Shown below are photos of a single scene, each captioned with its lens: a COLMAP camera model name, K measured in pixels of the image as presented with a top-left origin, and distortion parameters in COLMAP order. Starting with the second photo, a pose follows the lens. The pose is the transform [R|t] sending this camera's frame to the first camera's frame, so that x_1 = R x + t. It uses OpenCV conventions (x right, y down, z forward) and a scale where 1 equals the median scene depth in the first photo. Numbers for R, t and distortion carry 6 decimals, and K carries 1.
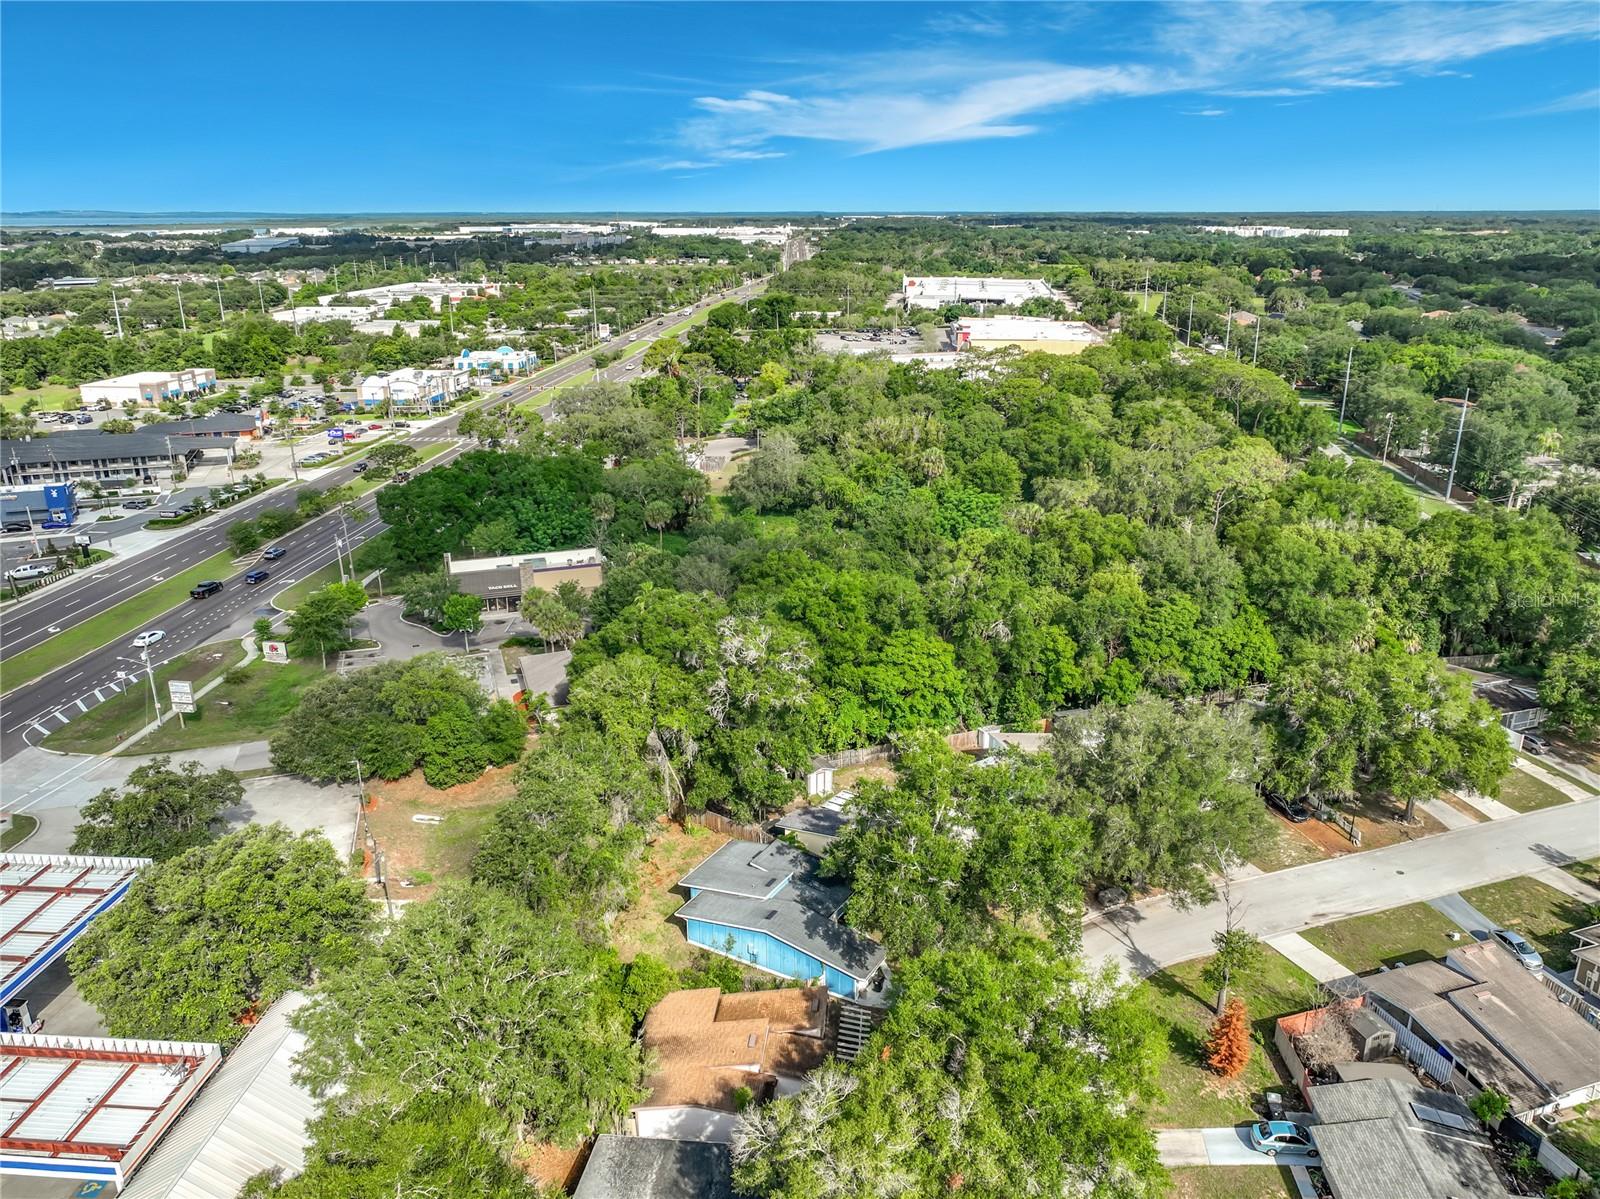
lens RADIAL K [[1152.6, 0, 804.7], [0, 1152.6, 626.9], [0, 0, 1]] dist [0.001995, 0.007774]
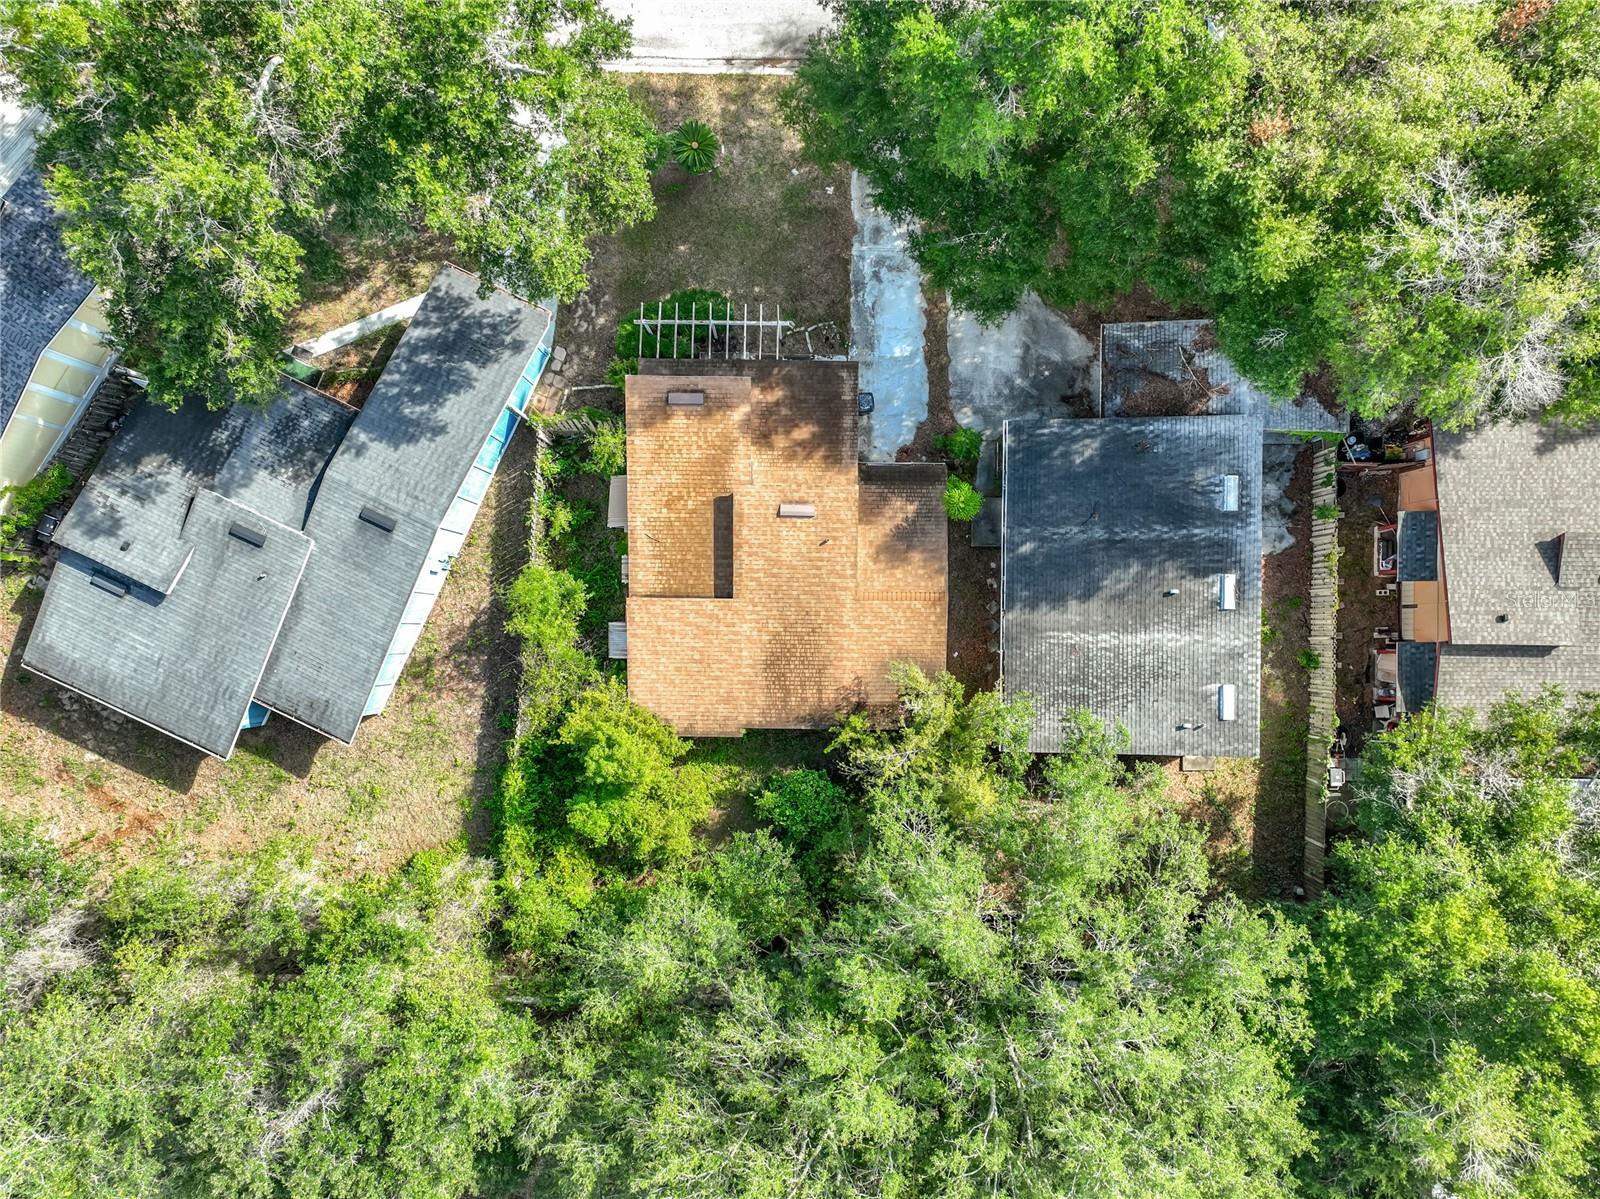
lens RADIAL K [[1152.6, 0, 804.7], [0, 1152.6, 626.9], [0, 0, 1]] dist [0.001995, 0.007774]
pose [[-0.080869, -0.996645, 0.012590, -0.096290], [0.345658, -0.016195, 0.938221, -0.122161], [-0.934869, 0.080225, 0.345808, 0.748145]]
